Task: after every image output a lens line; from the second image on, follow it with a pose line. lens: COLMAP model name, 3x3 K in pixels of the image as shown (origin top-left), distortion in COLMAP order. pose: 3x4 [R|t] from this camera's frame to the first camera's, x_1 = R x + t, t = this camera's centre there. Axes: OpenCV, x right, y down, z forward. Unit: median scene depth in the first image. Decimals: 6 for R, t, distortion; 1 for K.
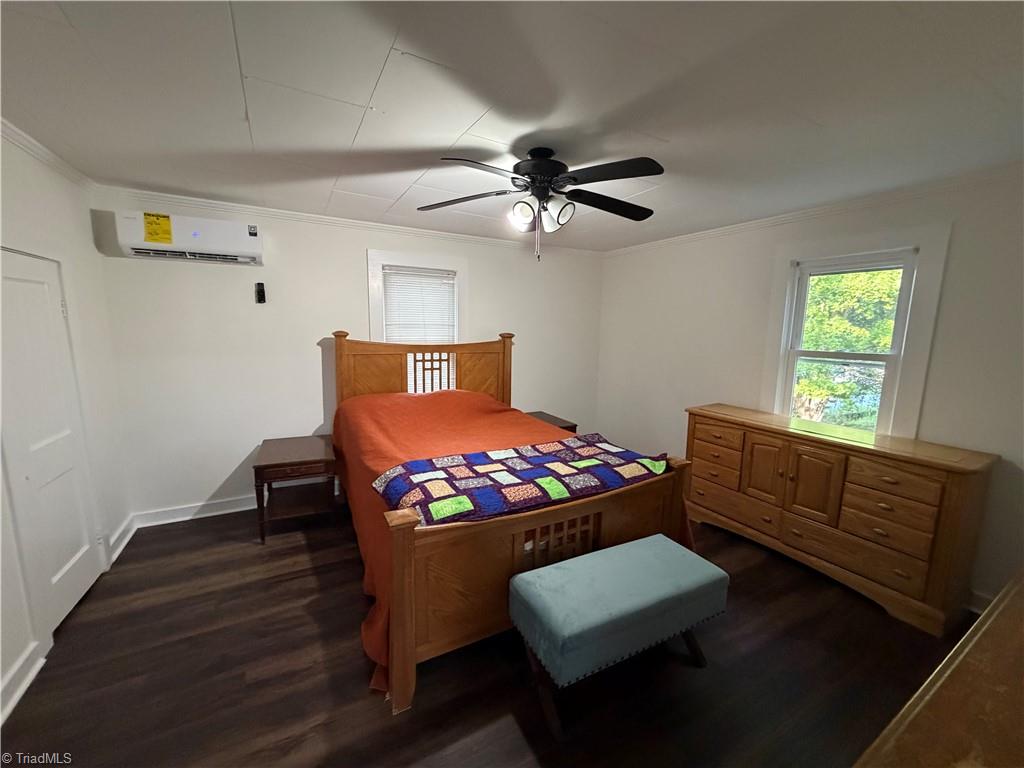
lens RADIAL K [[408.3, 0, 511.6], [0, 408.3, 386.2], [0, 0, 1]] dist [-0.002022, -0.000131]
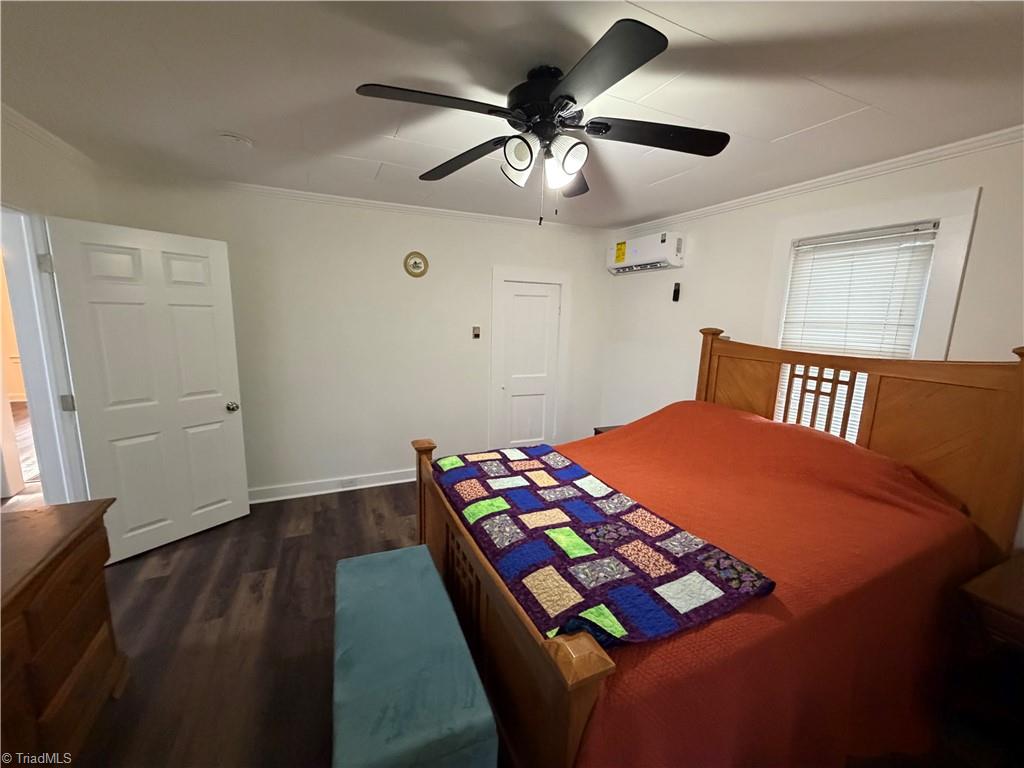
lens RADIAL K [[408.3, 0, 509.8], [0, 408.3, 384.5], [0, 0, 1]] dist [-0.002022, -0.000131]
pose [[-0.081405, 0.147361, -0.985727, 0.644411], [-0.178128, 0.970935, 0.159861, -0.098062], [0.980634, 0.188599, -0.052790, 0.785819]]
